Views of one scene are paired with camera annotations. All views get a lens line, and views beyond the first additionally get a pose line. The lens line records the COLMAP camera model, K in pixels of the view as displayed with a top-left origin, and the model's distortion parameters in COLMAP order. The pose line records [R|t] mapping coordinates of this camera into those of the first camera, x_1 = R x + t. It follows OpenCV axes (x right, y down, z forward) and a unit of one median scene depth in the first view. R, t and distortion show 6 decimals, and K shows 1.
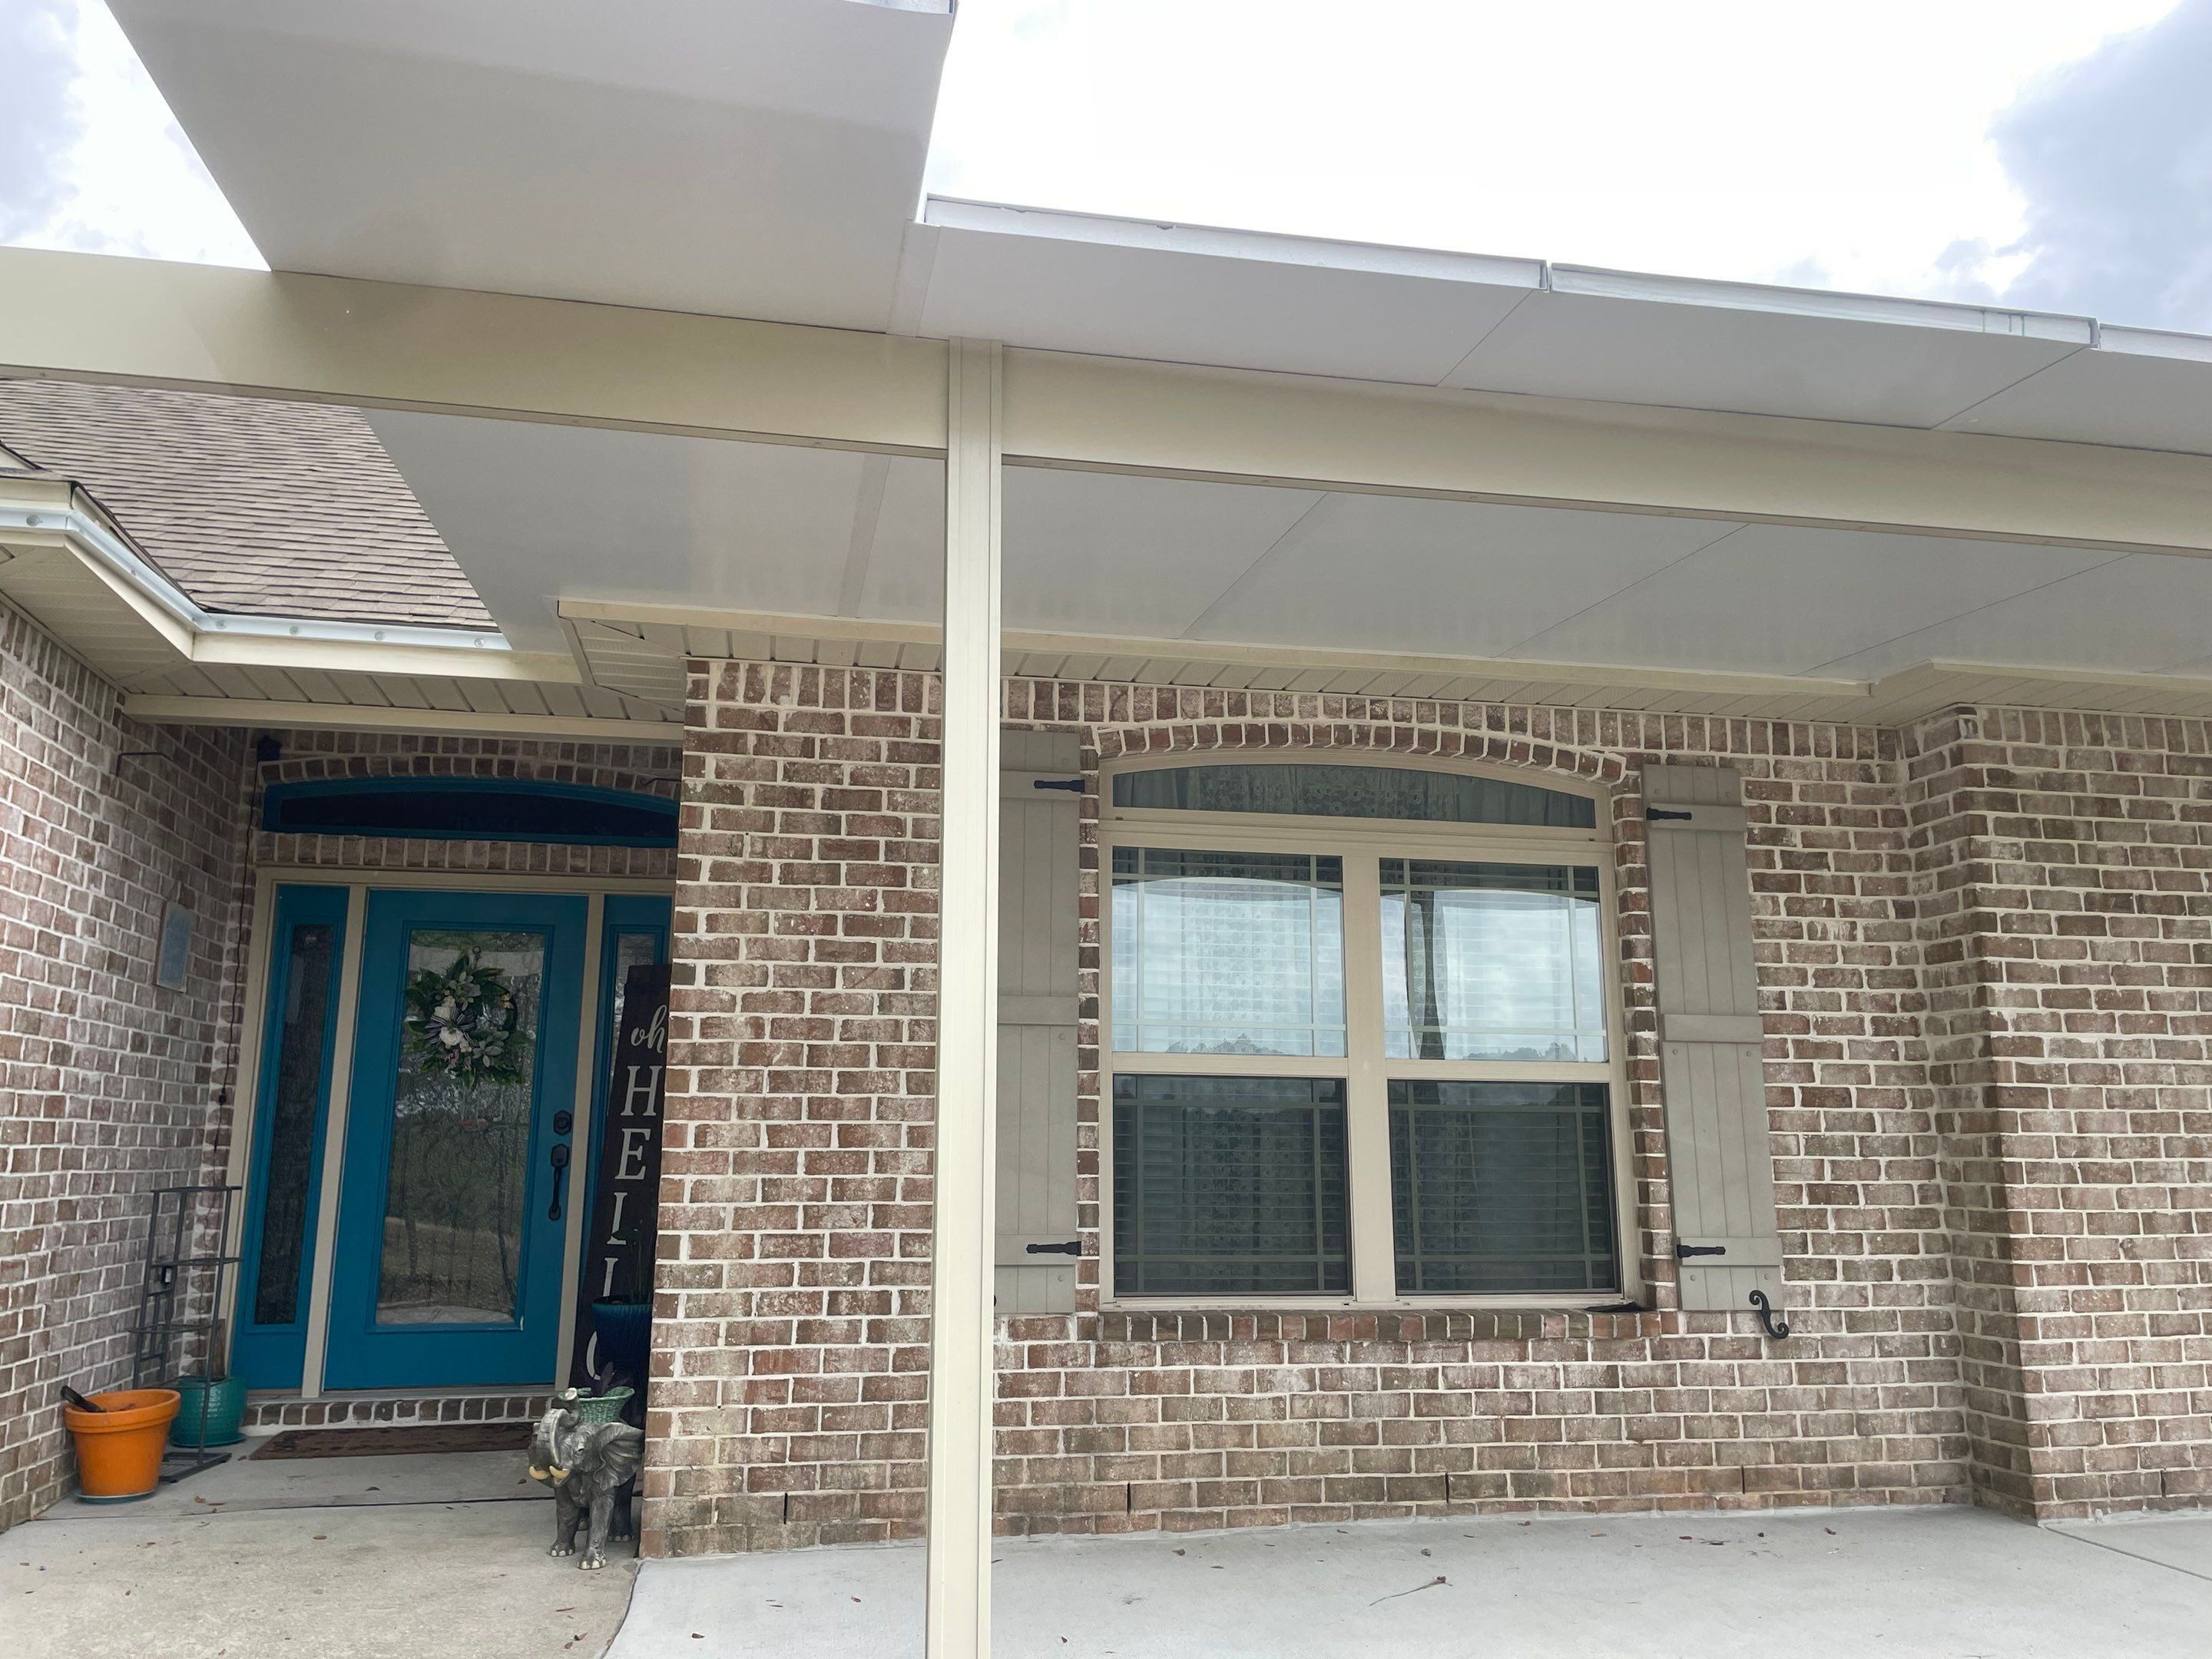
lens RADIAL K [[1635.3, 0, 1085.4], [0, 1635.3, 840.3], [0, 0, 1]] dist [0.099023, -0.123532]
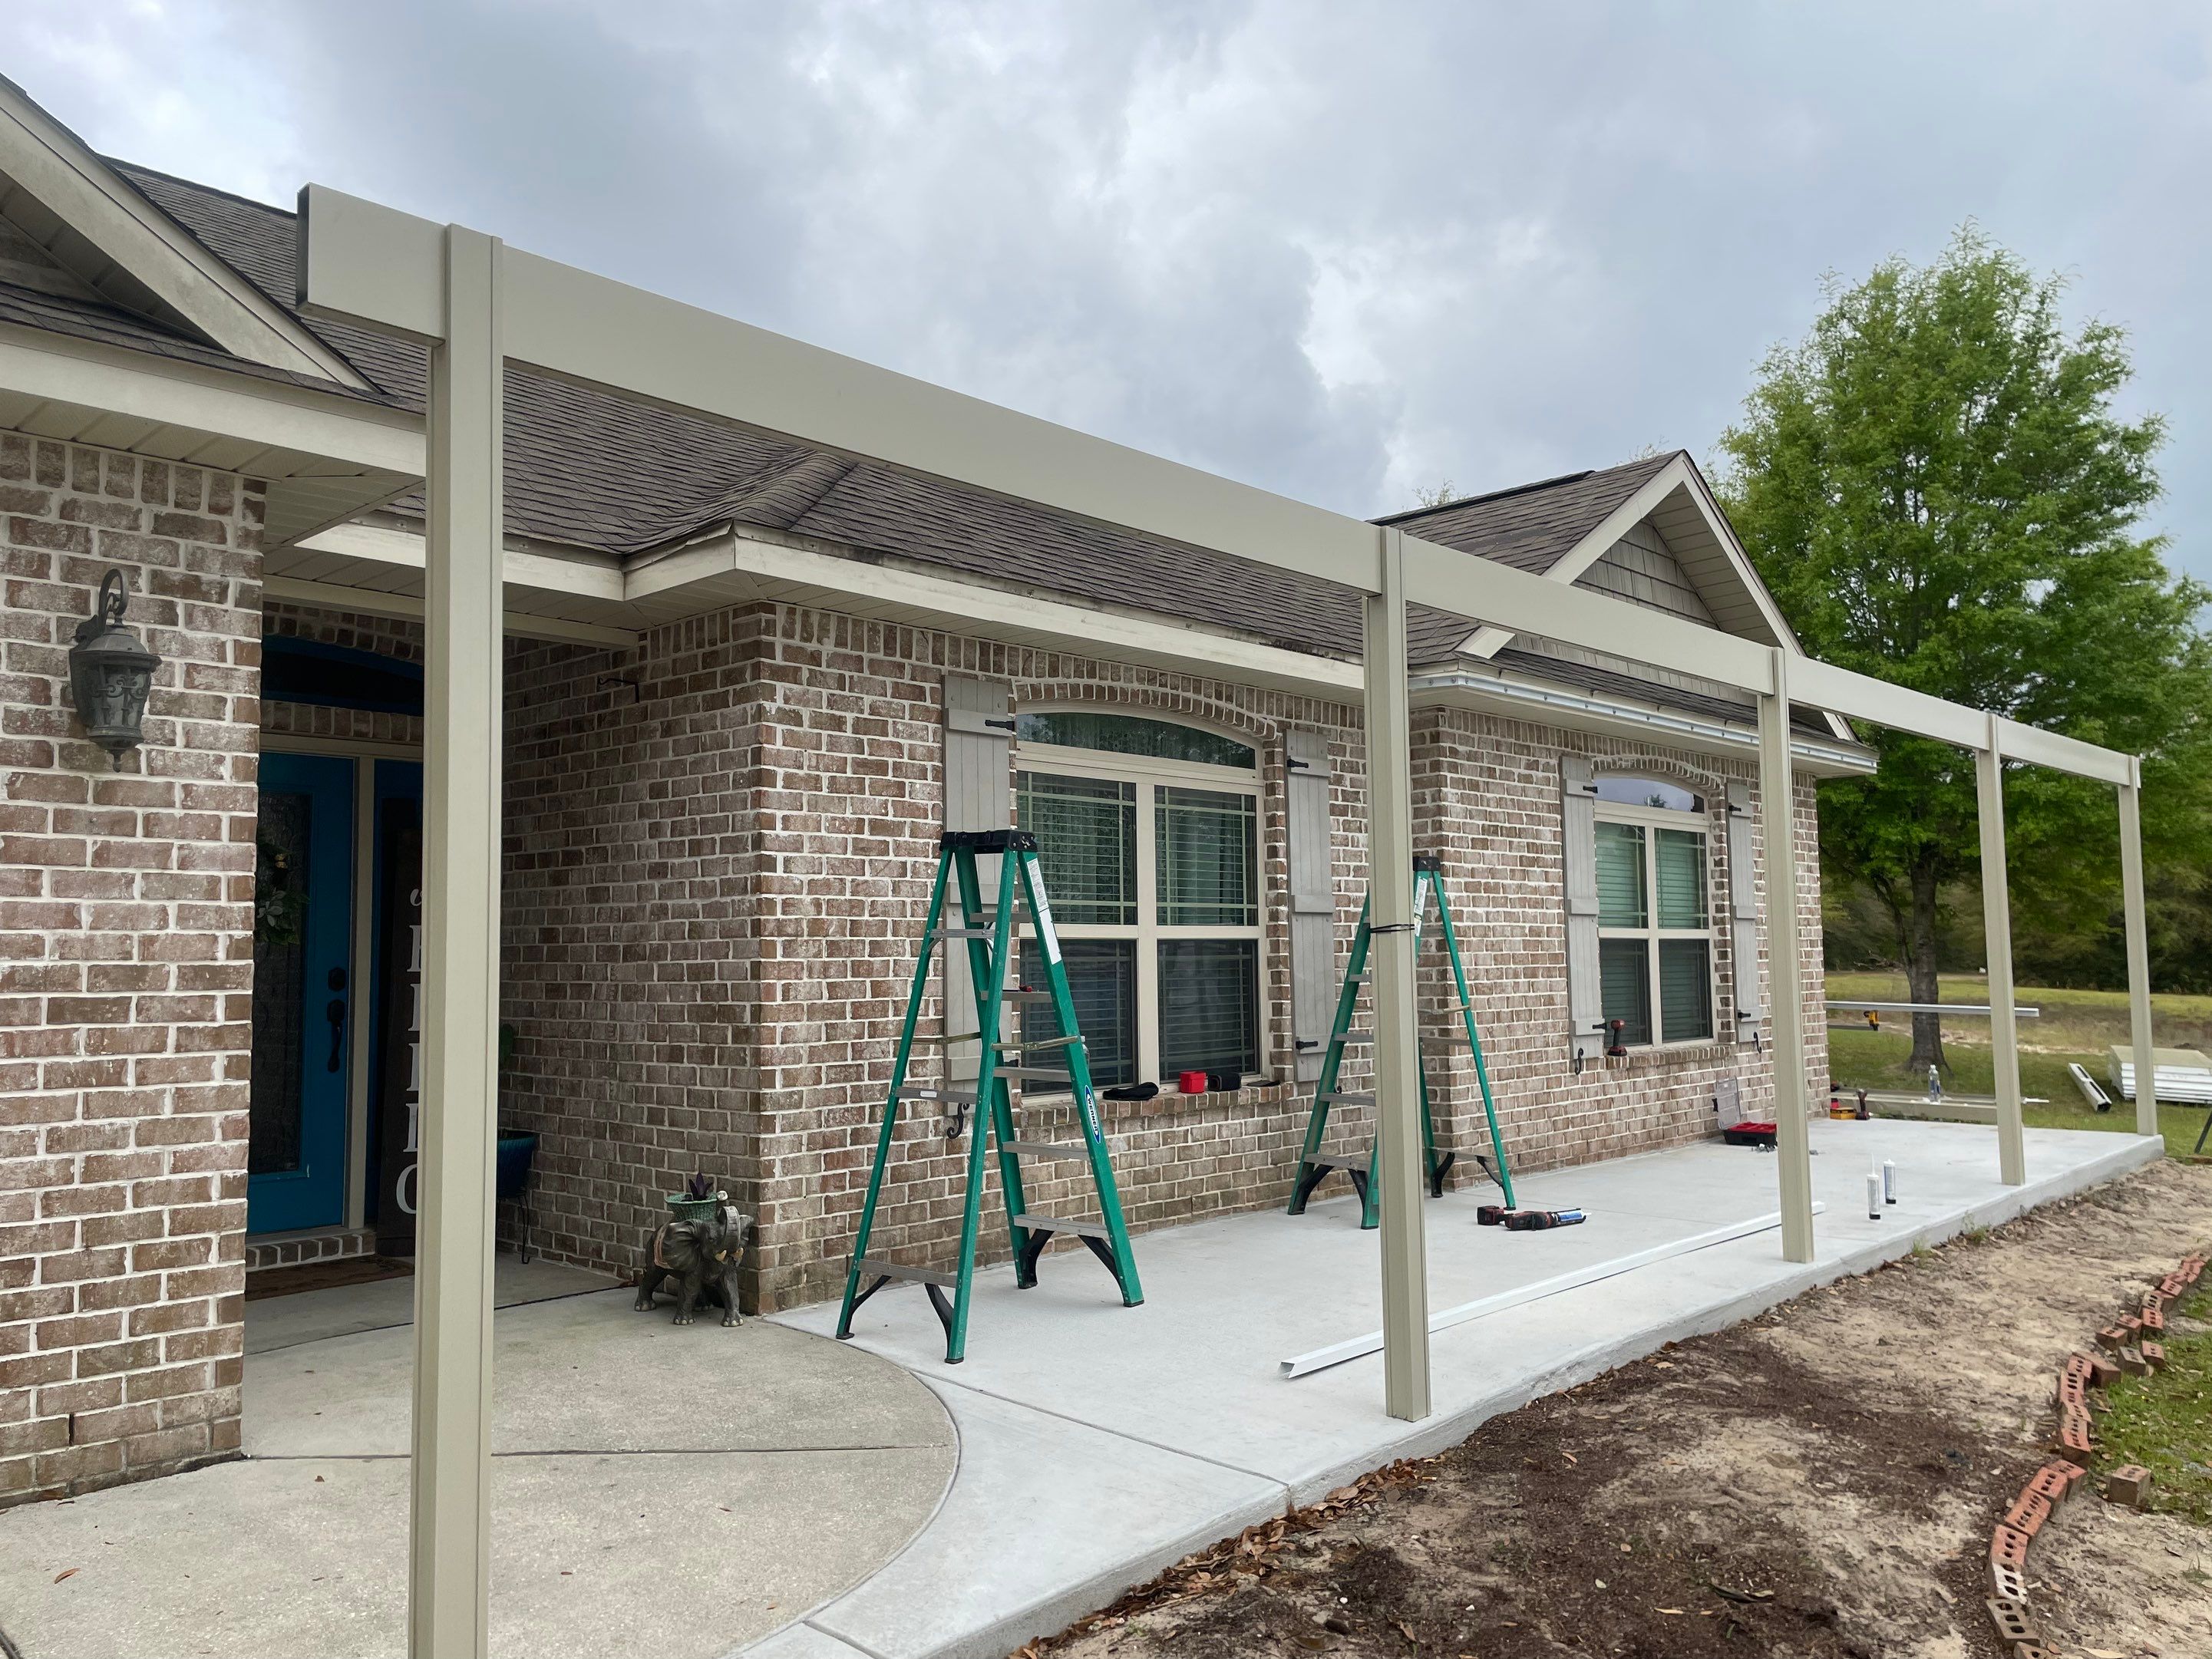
lens RADIAL K [[1635.1, 0, 1085.4], [0, 1635.1, 840.3], [0, 0, 1]] dist [0.099023, -0.123532]
pose [[0.817987, 0.026278, 0.574636, -0.708592], [-0.088366, 0.992839, 0.080386, -0.052441], [-0.568409, -0.116533, 0.814452, -0.127862]]
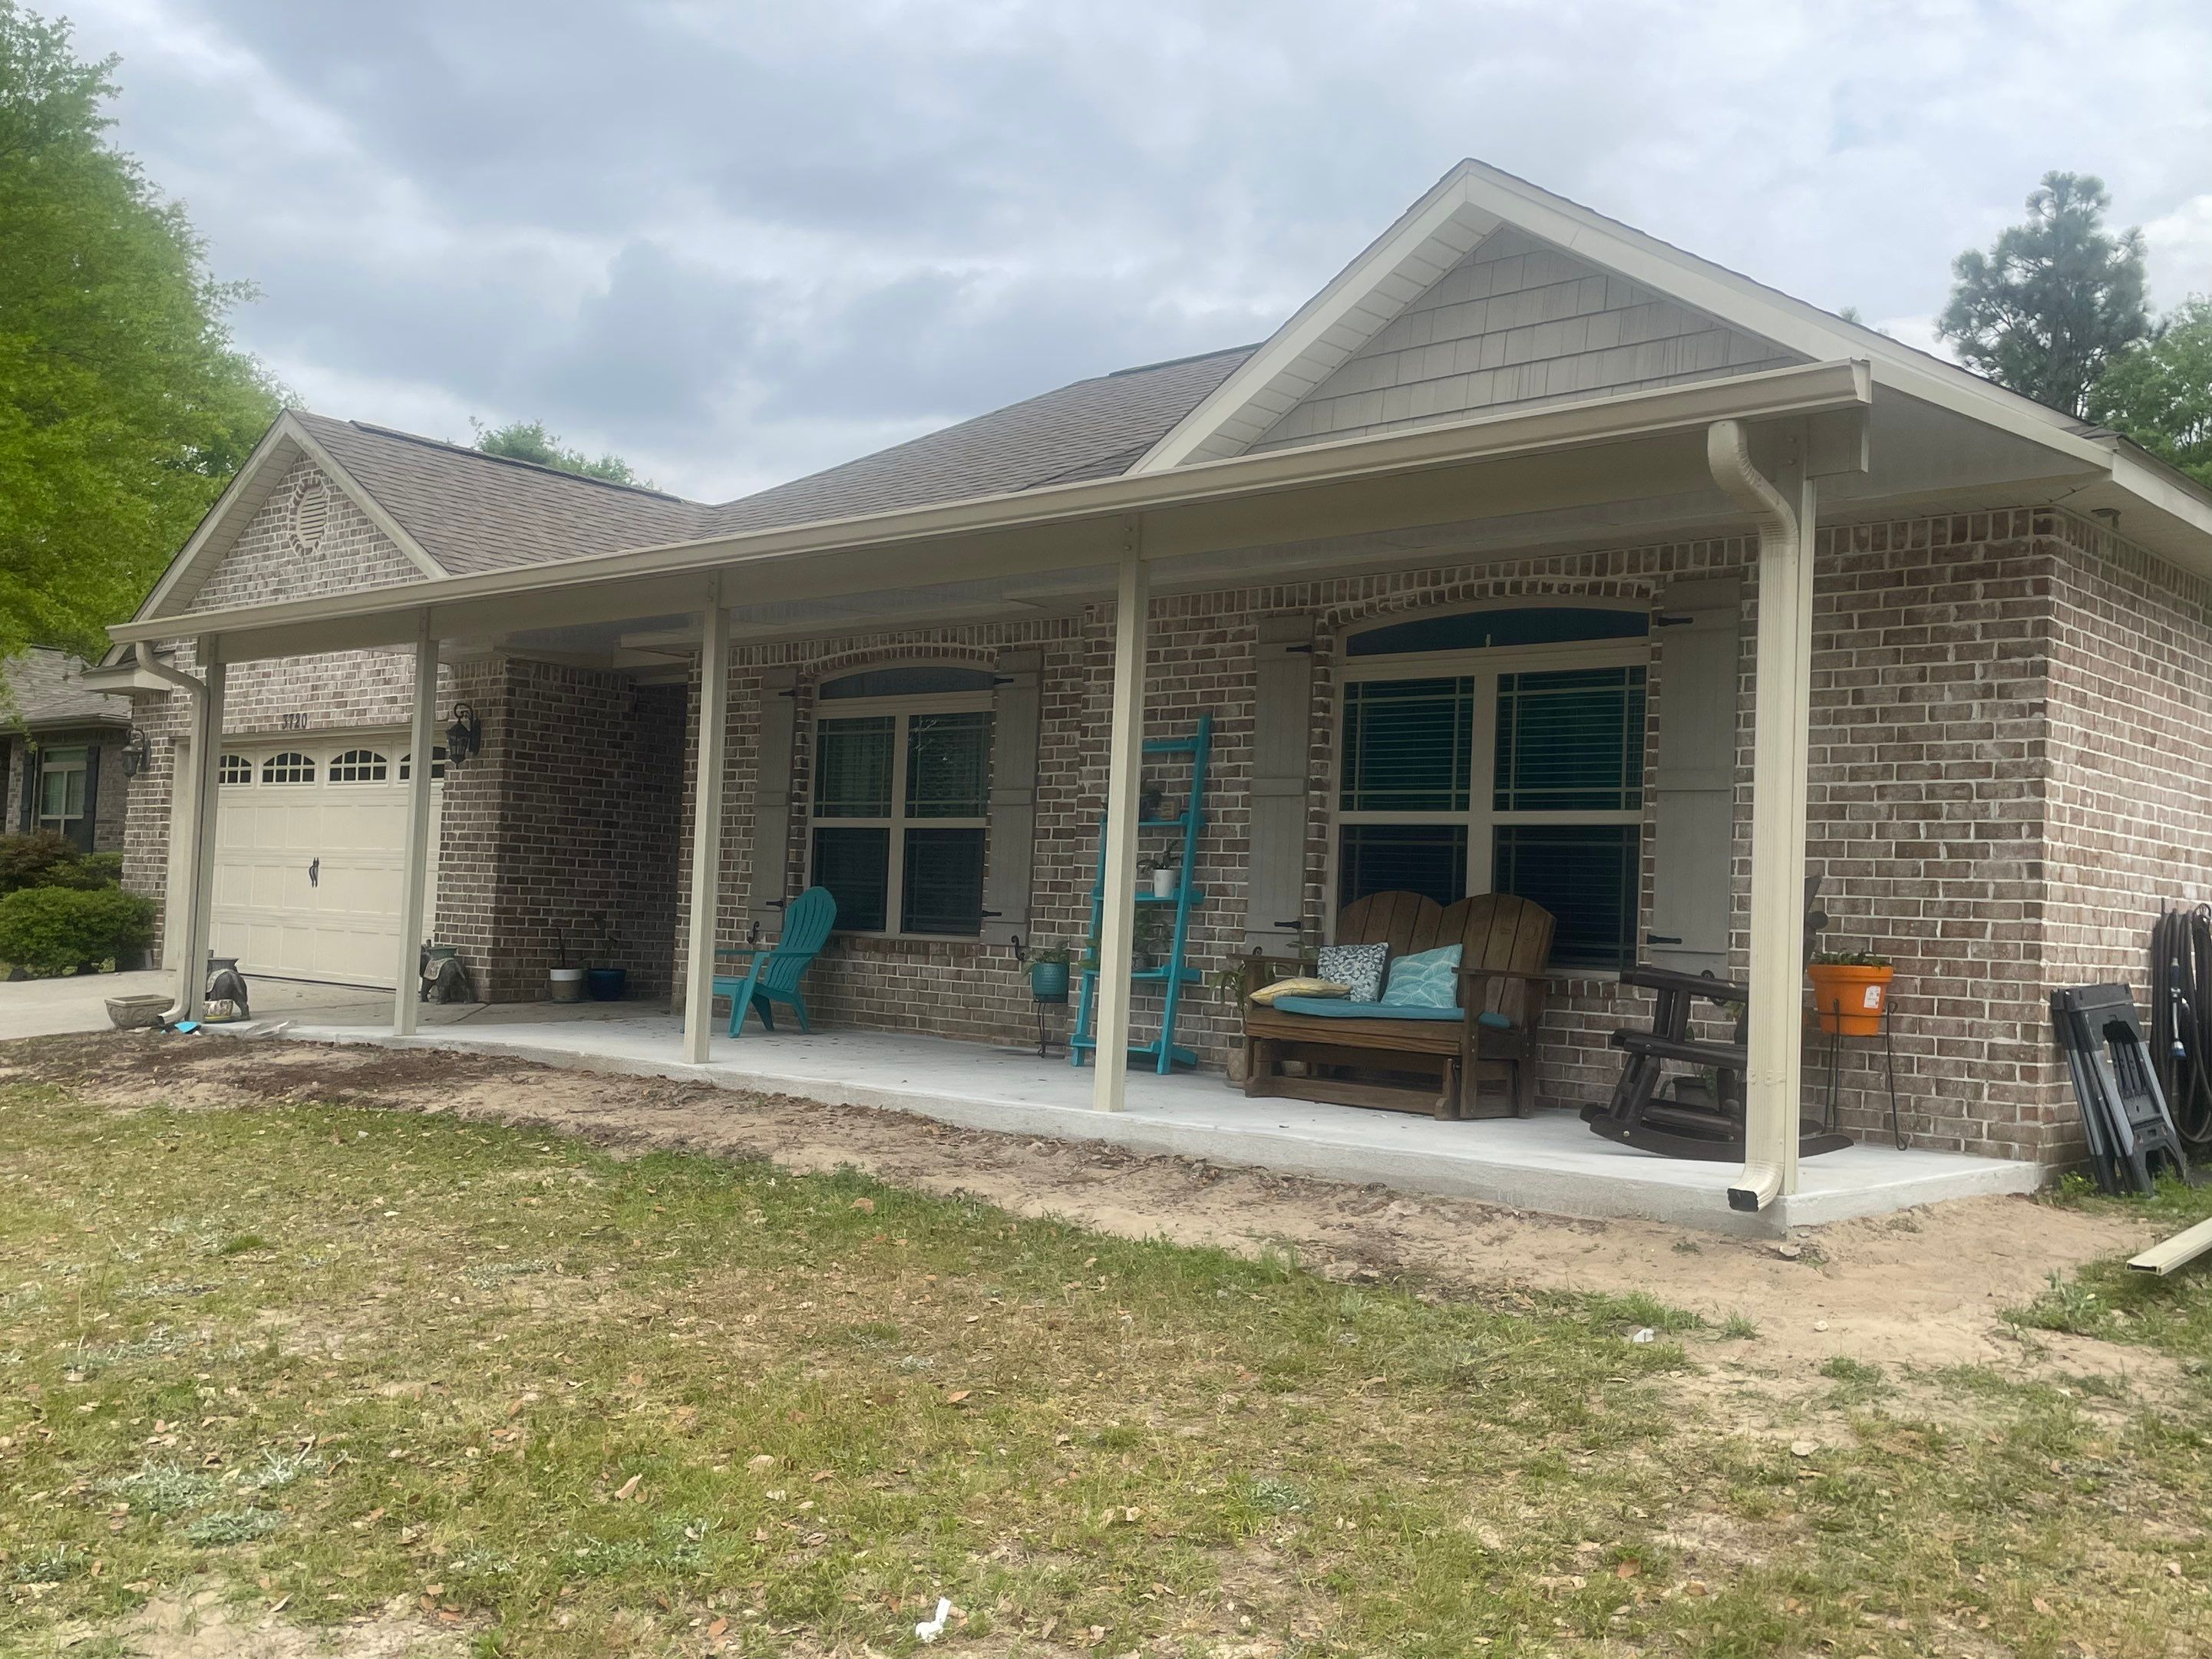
lens RADIAL K [[2045.1, 0, 1106.0], [0, 2045.1, 829.5], [0, 0, 1]] dist [0.085483, -0.014145]
pose [[0.597632, -0.014881, -0.801632, 2.342901], [0.105800, 0.992548, 0.060451, 0.024169], [0.794759, -0.120940, 0.594753, -0.277341]]
